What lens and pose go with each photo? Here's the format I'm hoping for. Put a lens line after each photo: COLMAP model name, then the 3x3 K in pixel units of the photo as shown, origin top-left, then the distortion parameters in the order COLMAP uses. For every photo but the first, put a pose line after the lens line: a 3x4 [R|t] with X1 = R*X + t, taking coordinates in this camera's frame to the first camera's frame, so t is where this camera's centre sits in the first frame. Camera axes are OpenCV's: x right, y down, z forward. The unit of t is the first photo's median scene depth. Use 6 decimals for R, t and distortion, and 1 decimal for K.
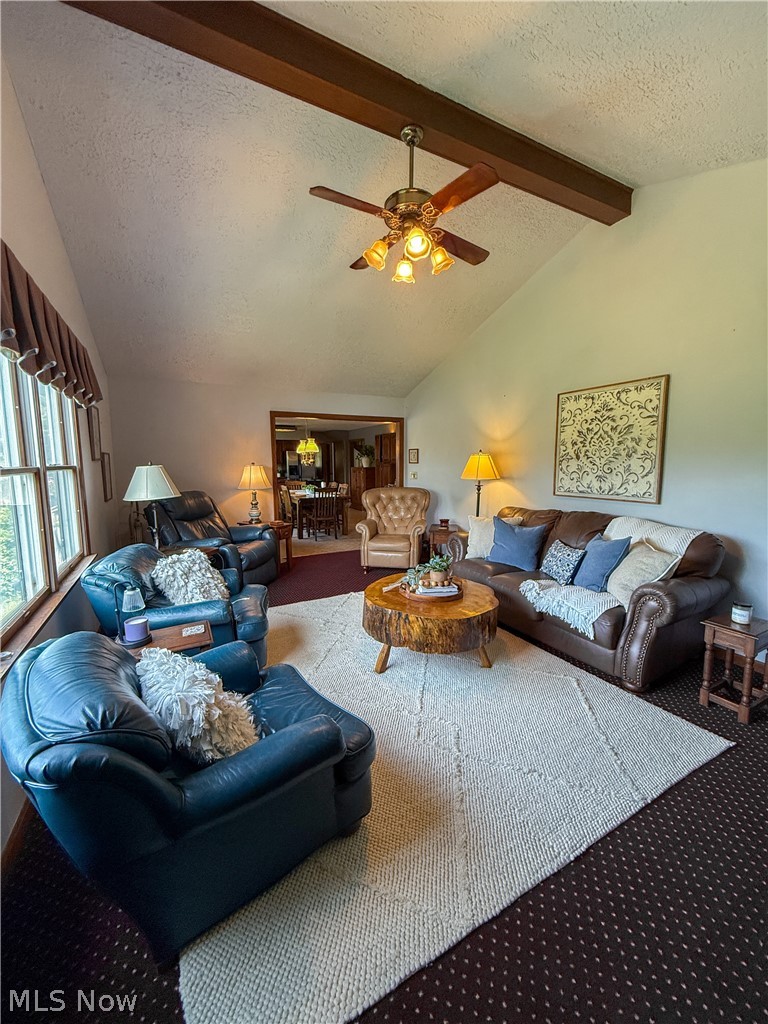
lens RADIAL K [[408.7, 0, 384.0], [0, 408.7, 512.0], [0, 0, 1]] dist [0.000139, 0.000003]
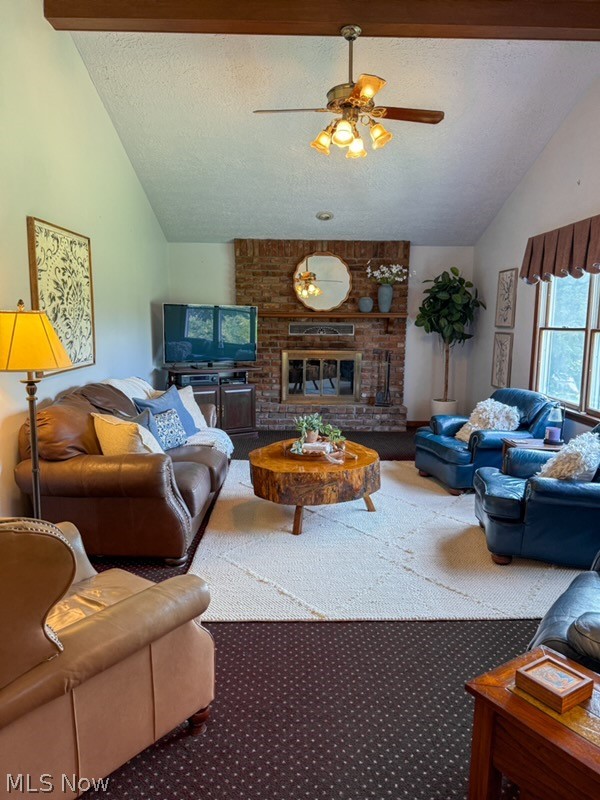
lens RADIAL K [[552.3, 0, 303.0], [0, 552.3, 399.5], [0, 0, 1]] dist [0.065613, -0.122724]
pose [[-0.896548, -0.068760, 0.437576, -0.362483], [0.051743, 0.964857, 0.257631, -0.229206], [-0.439913, 0.253620, -0.861483, 1.716234]]
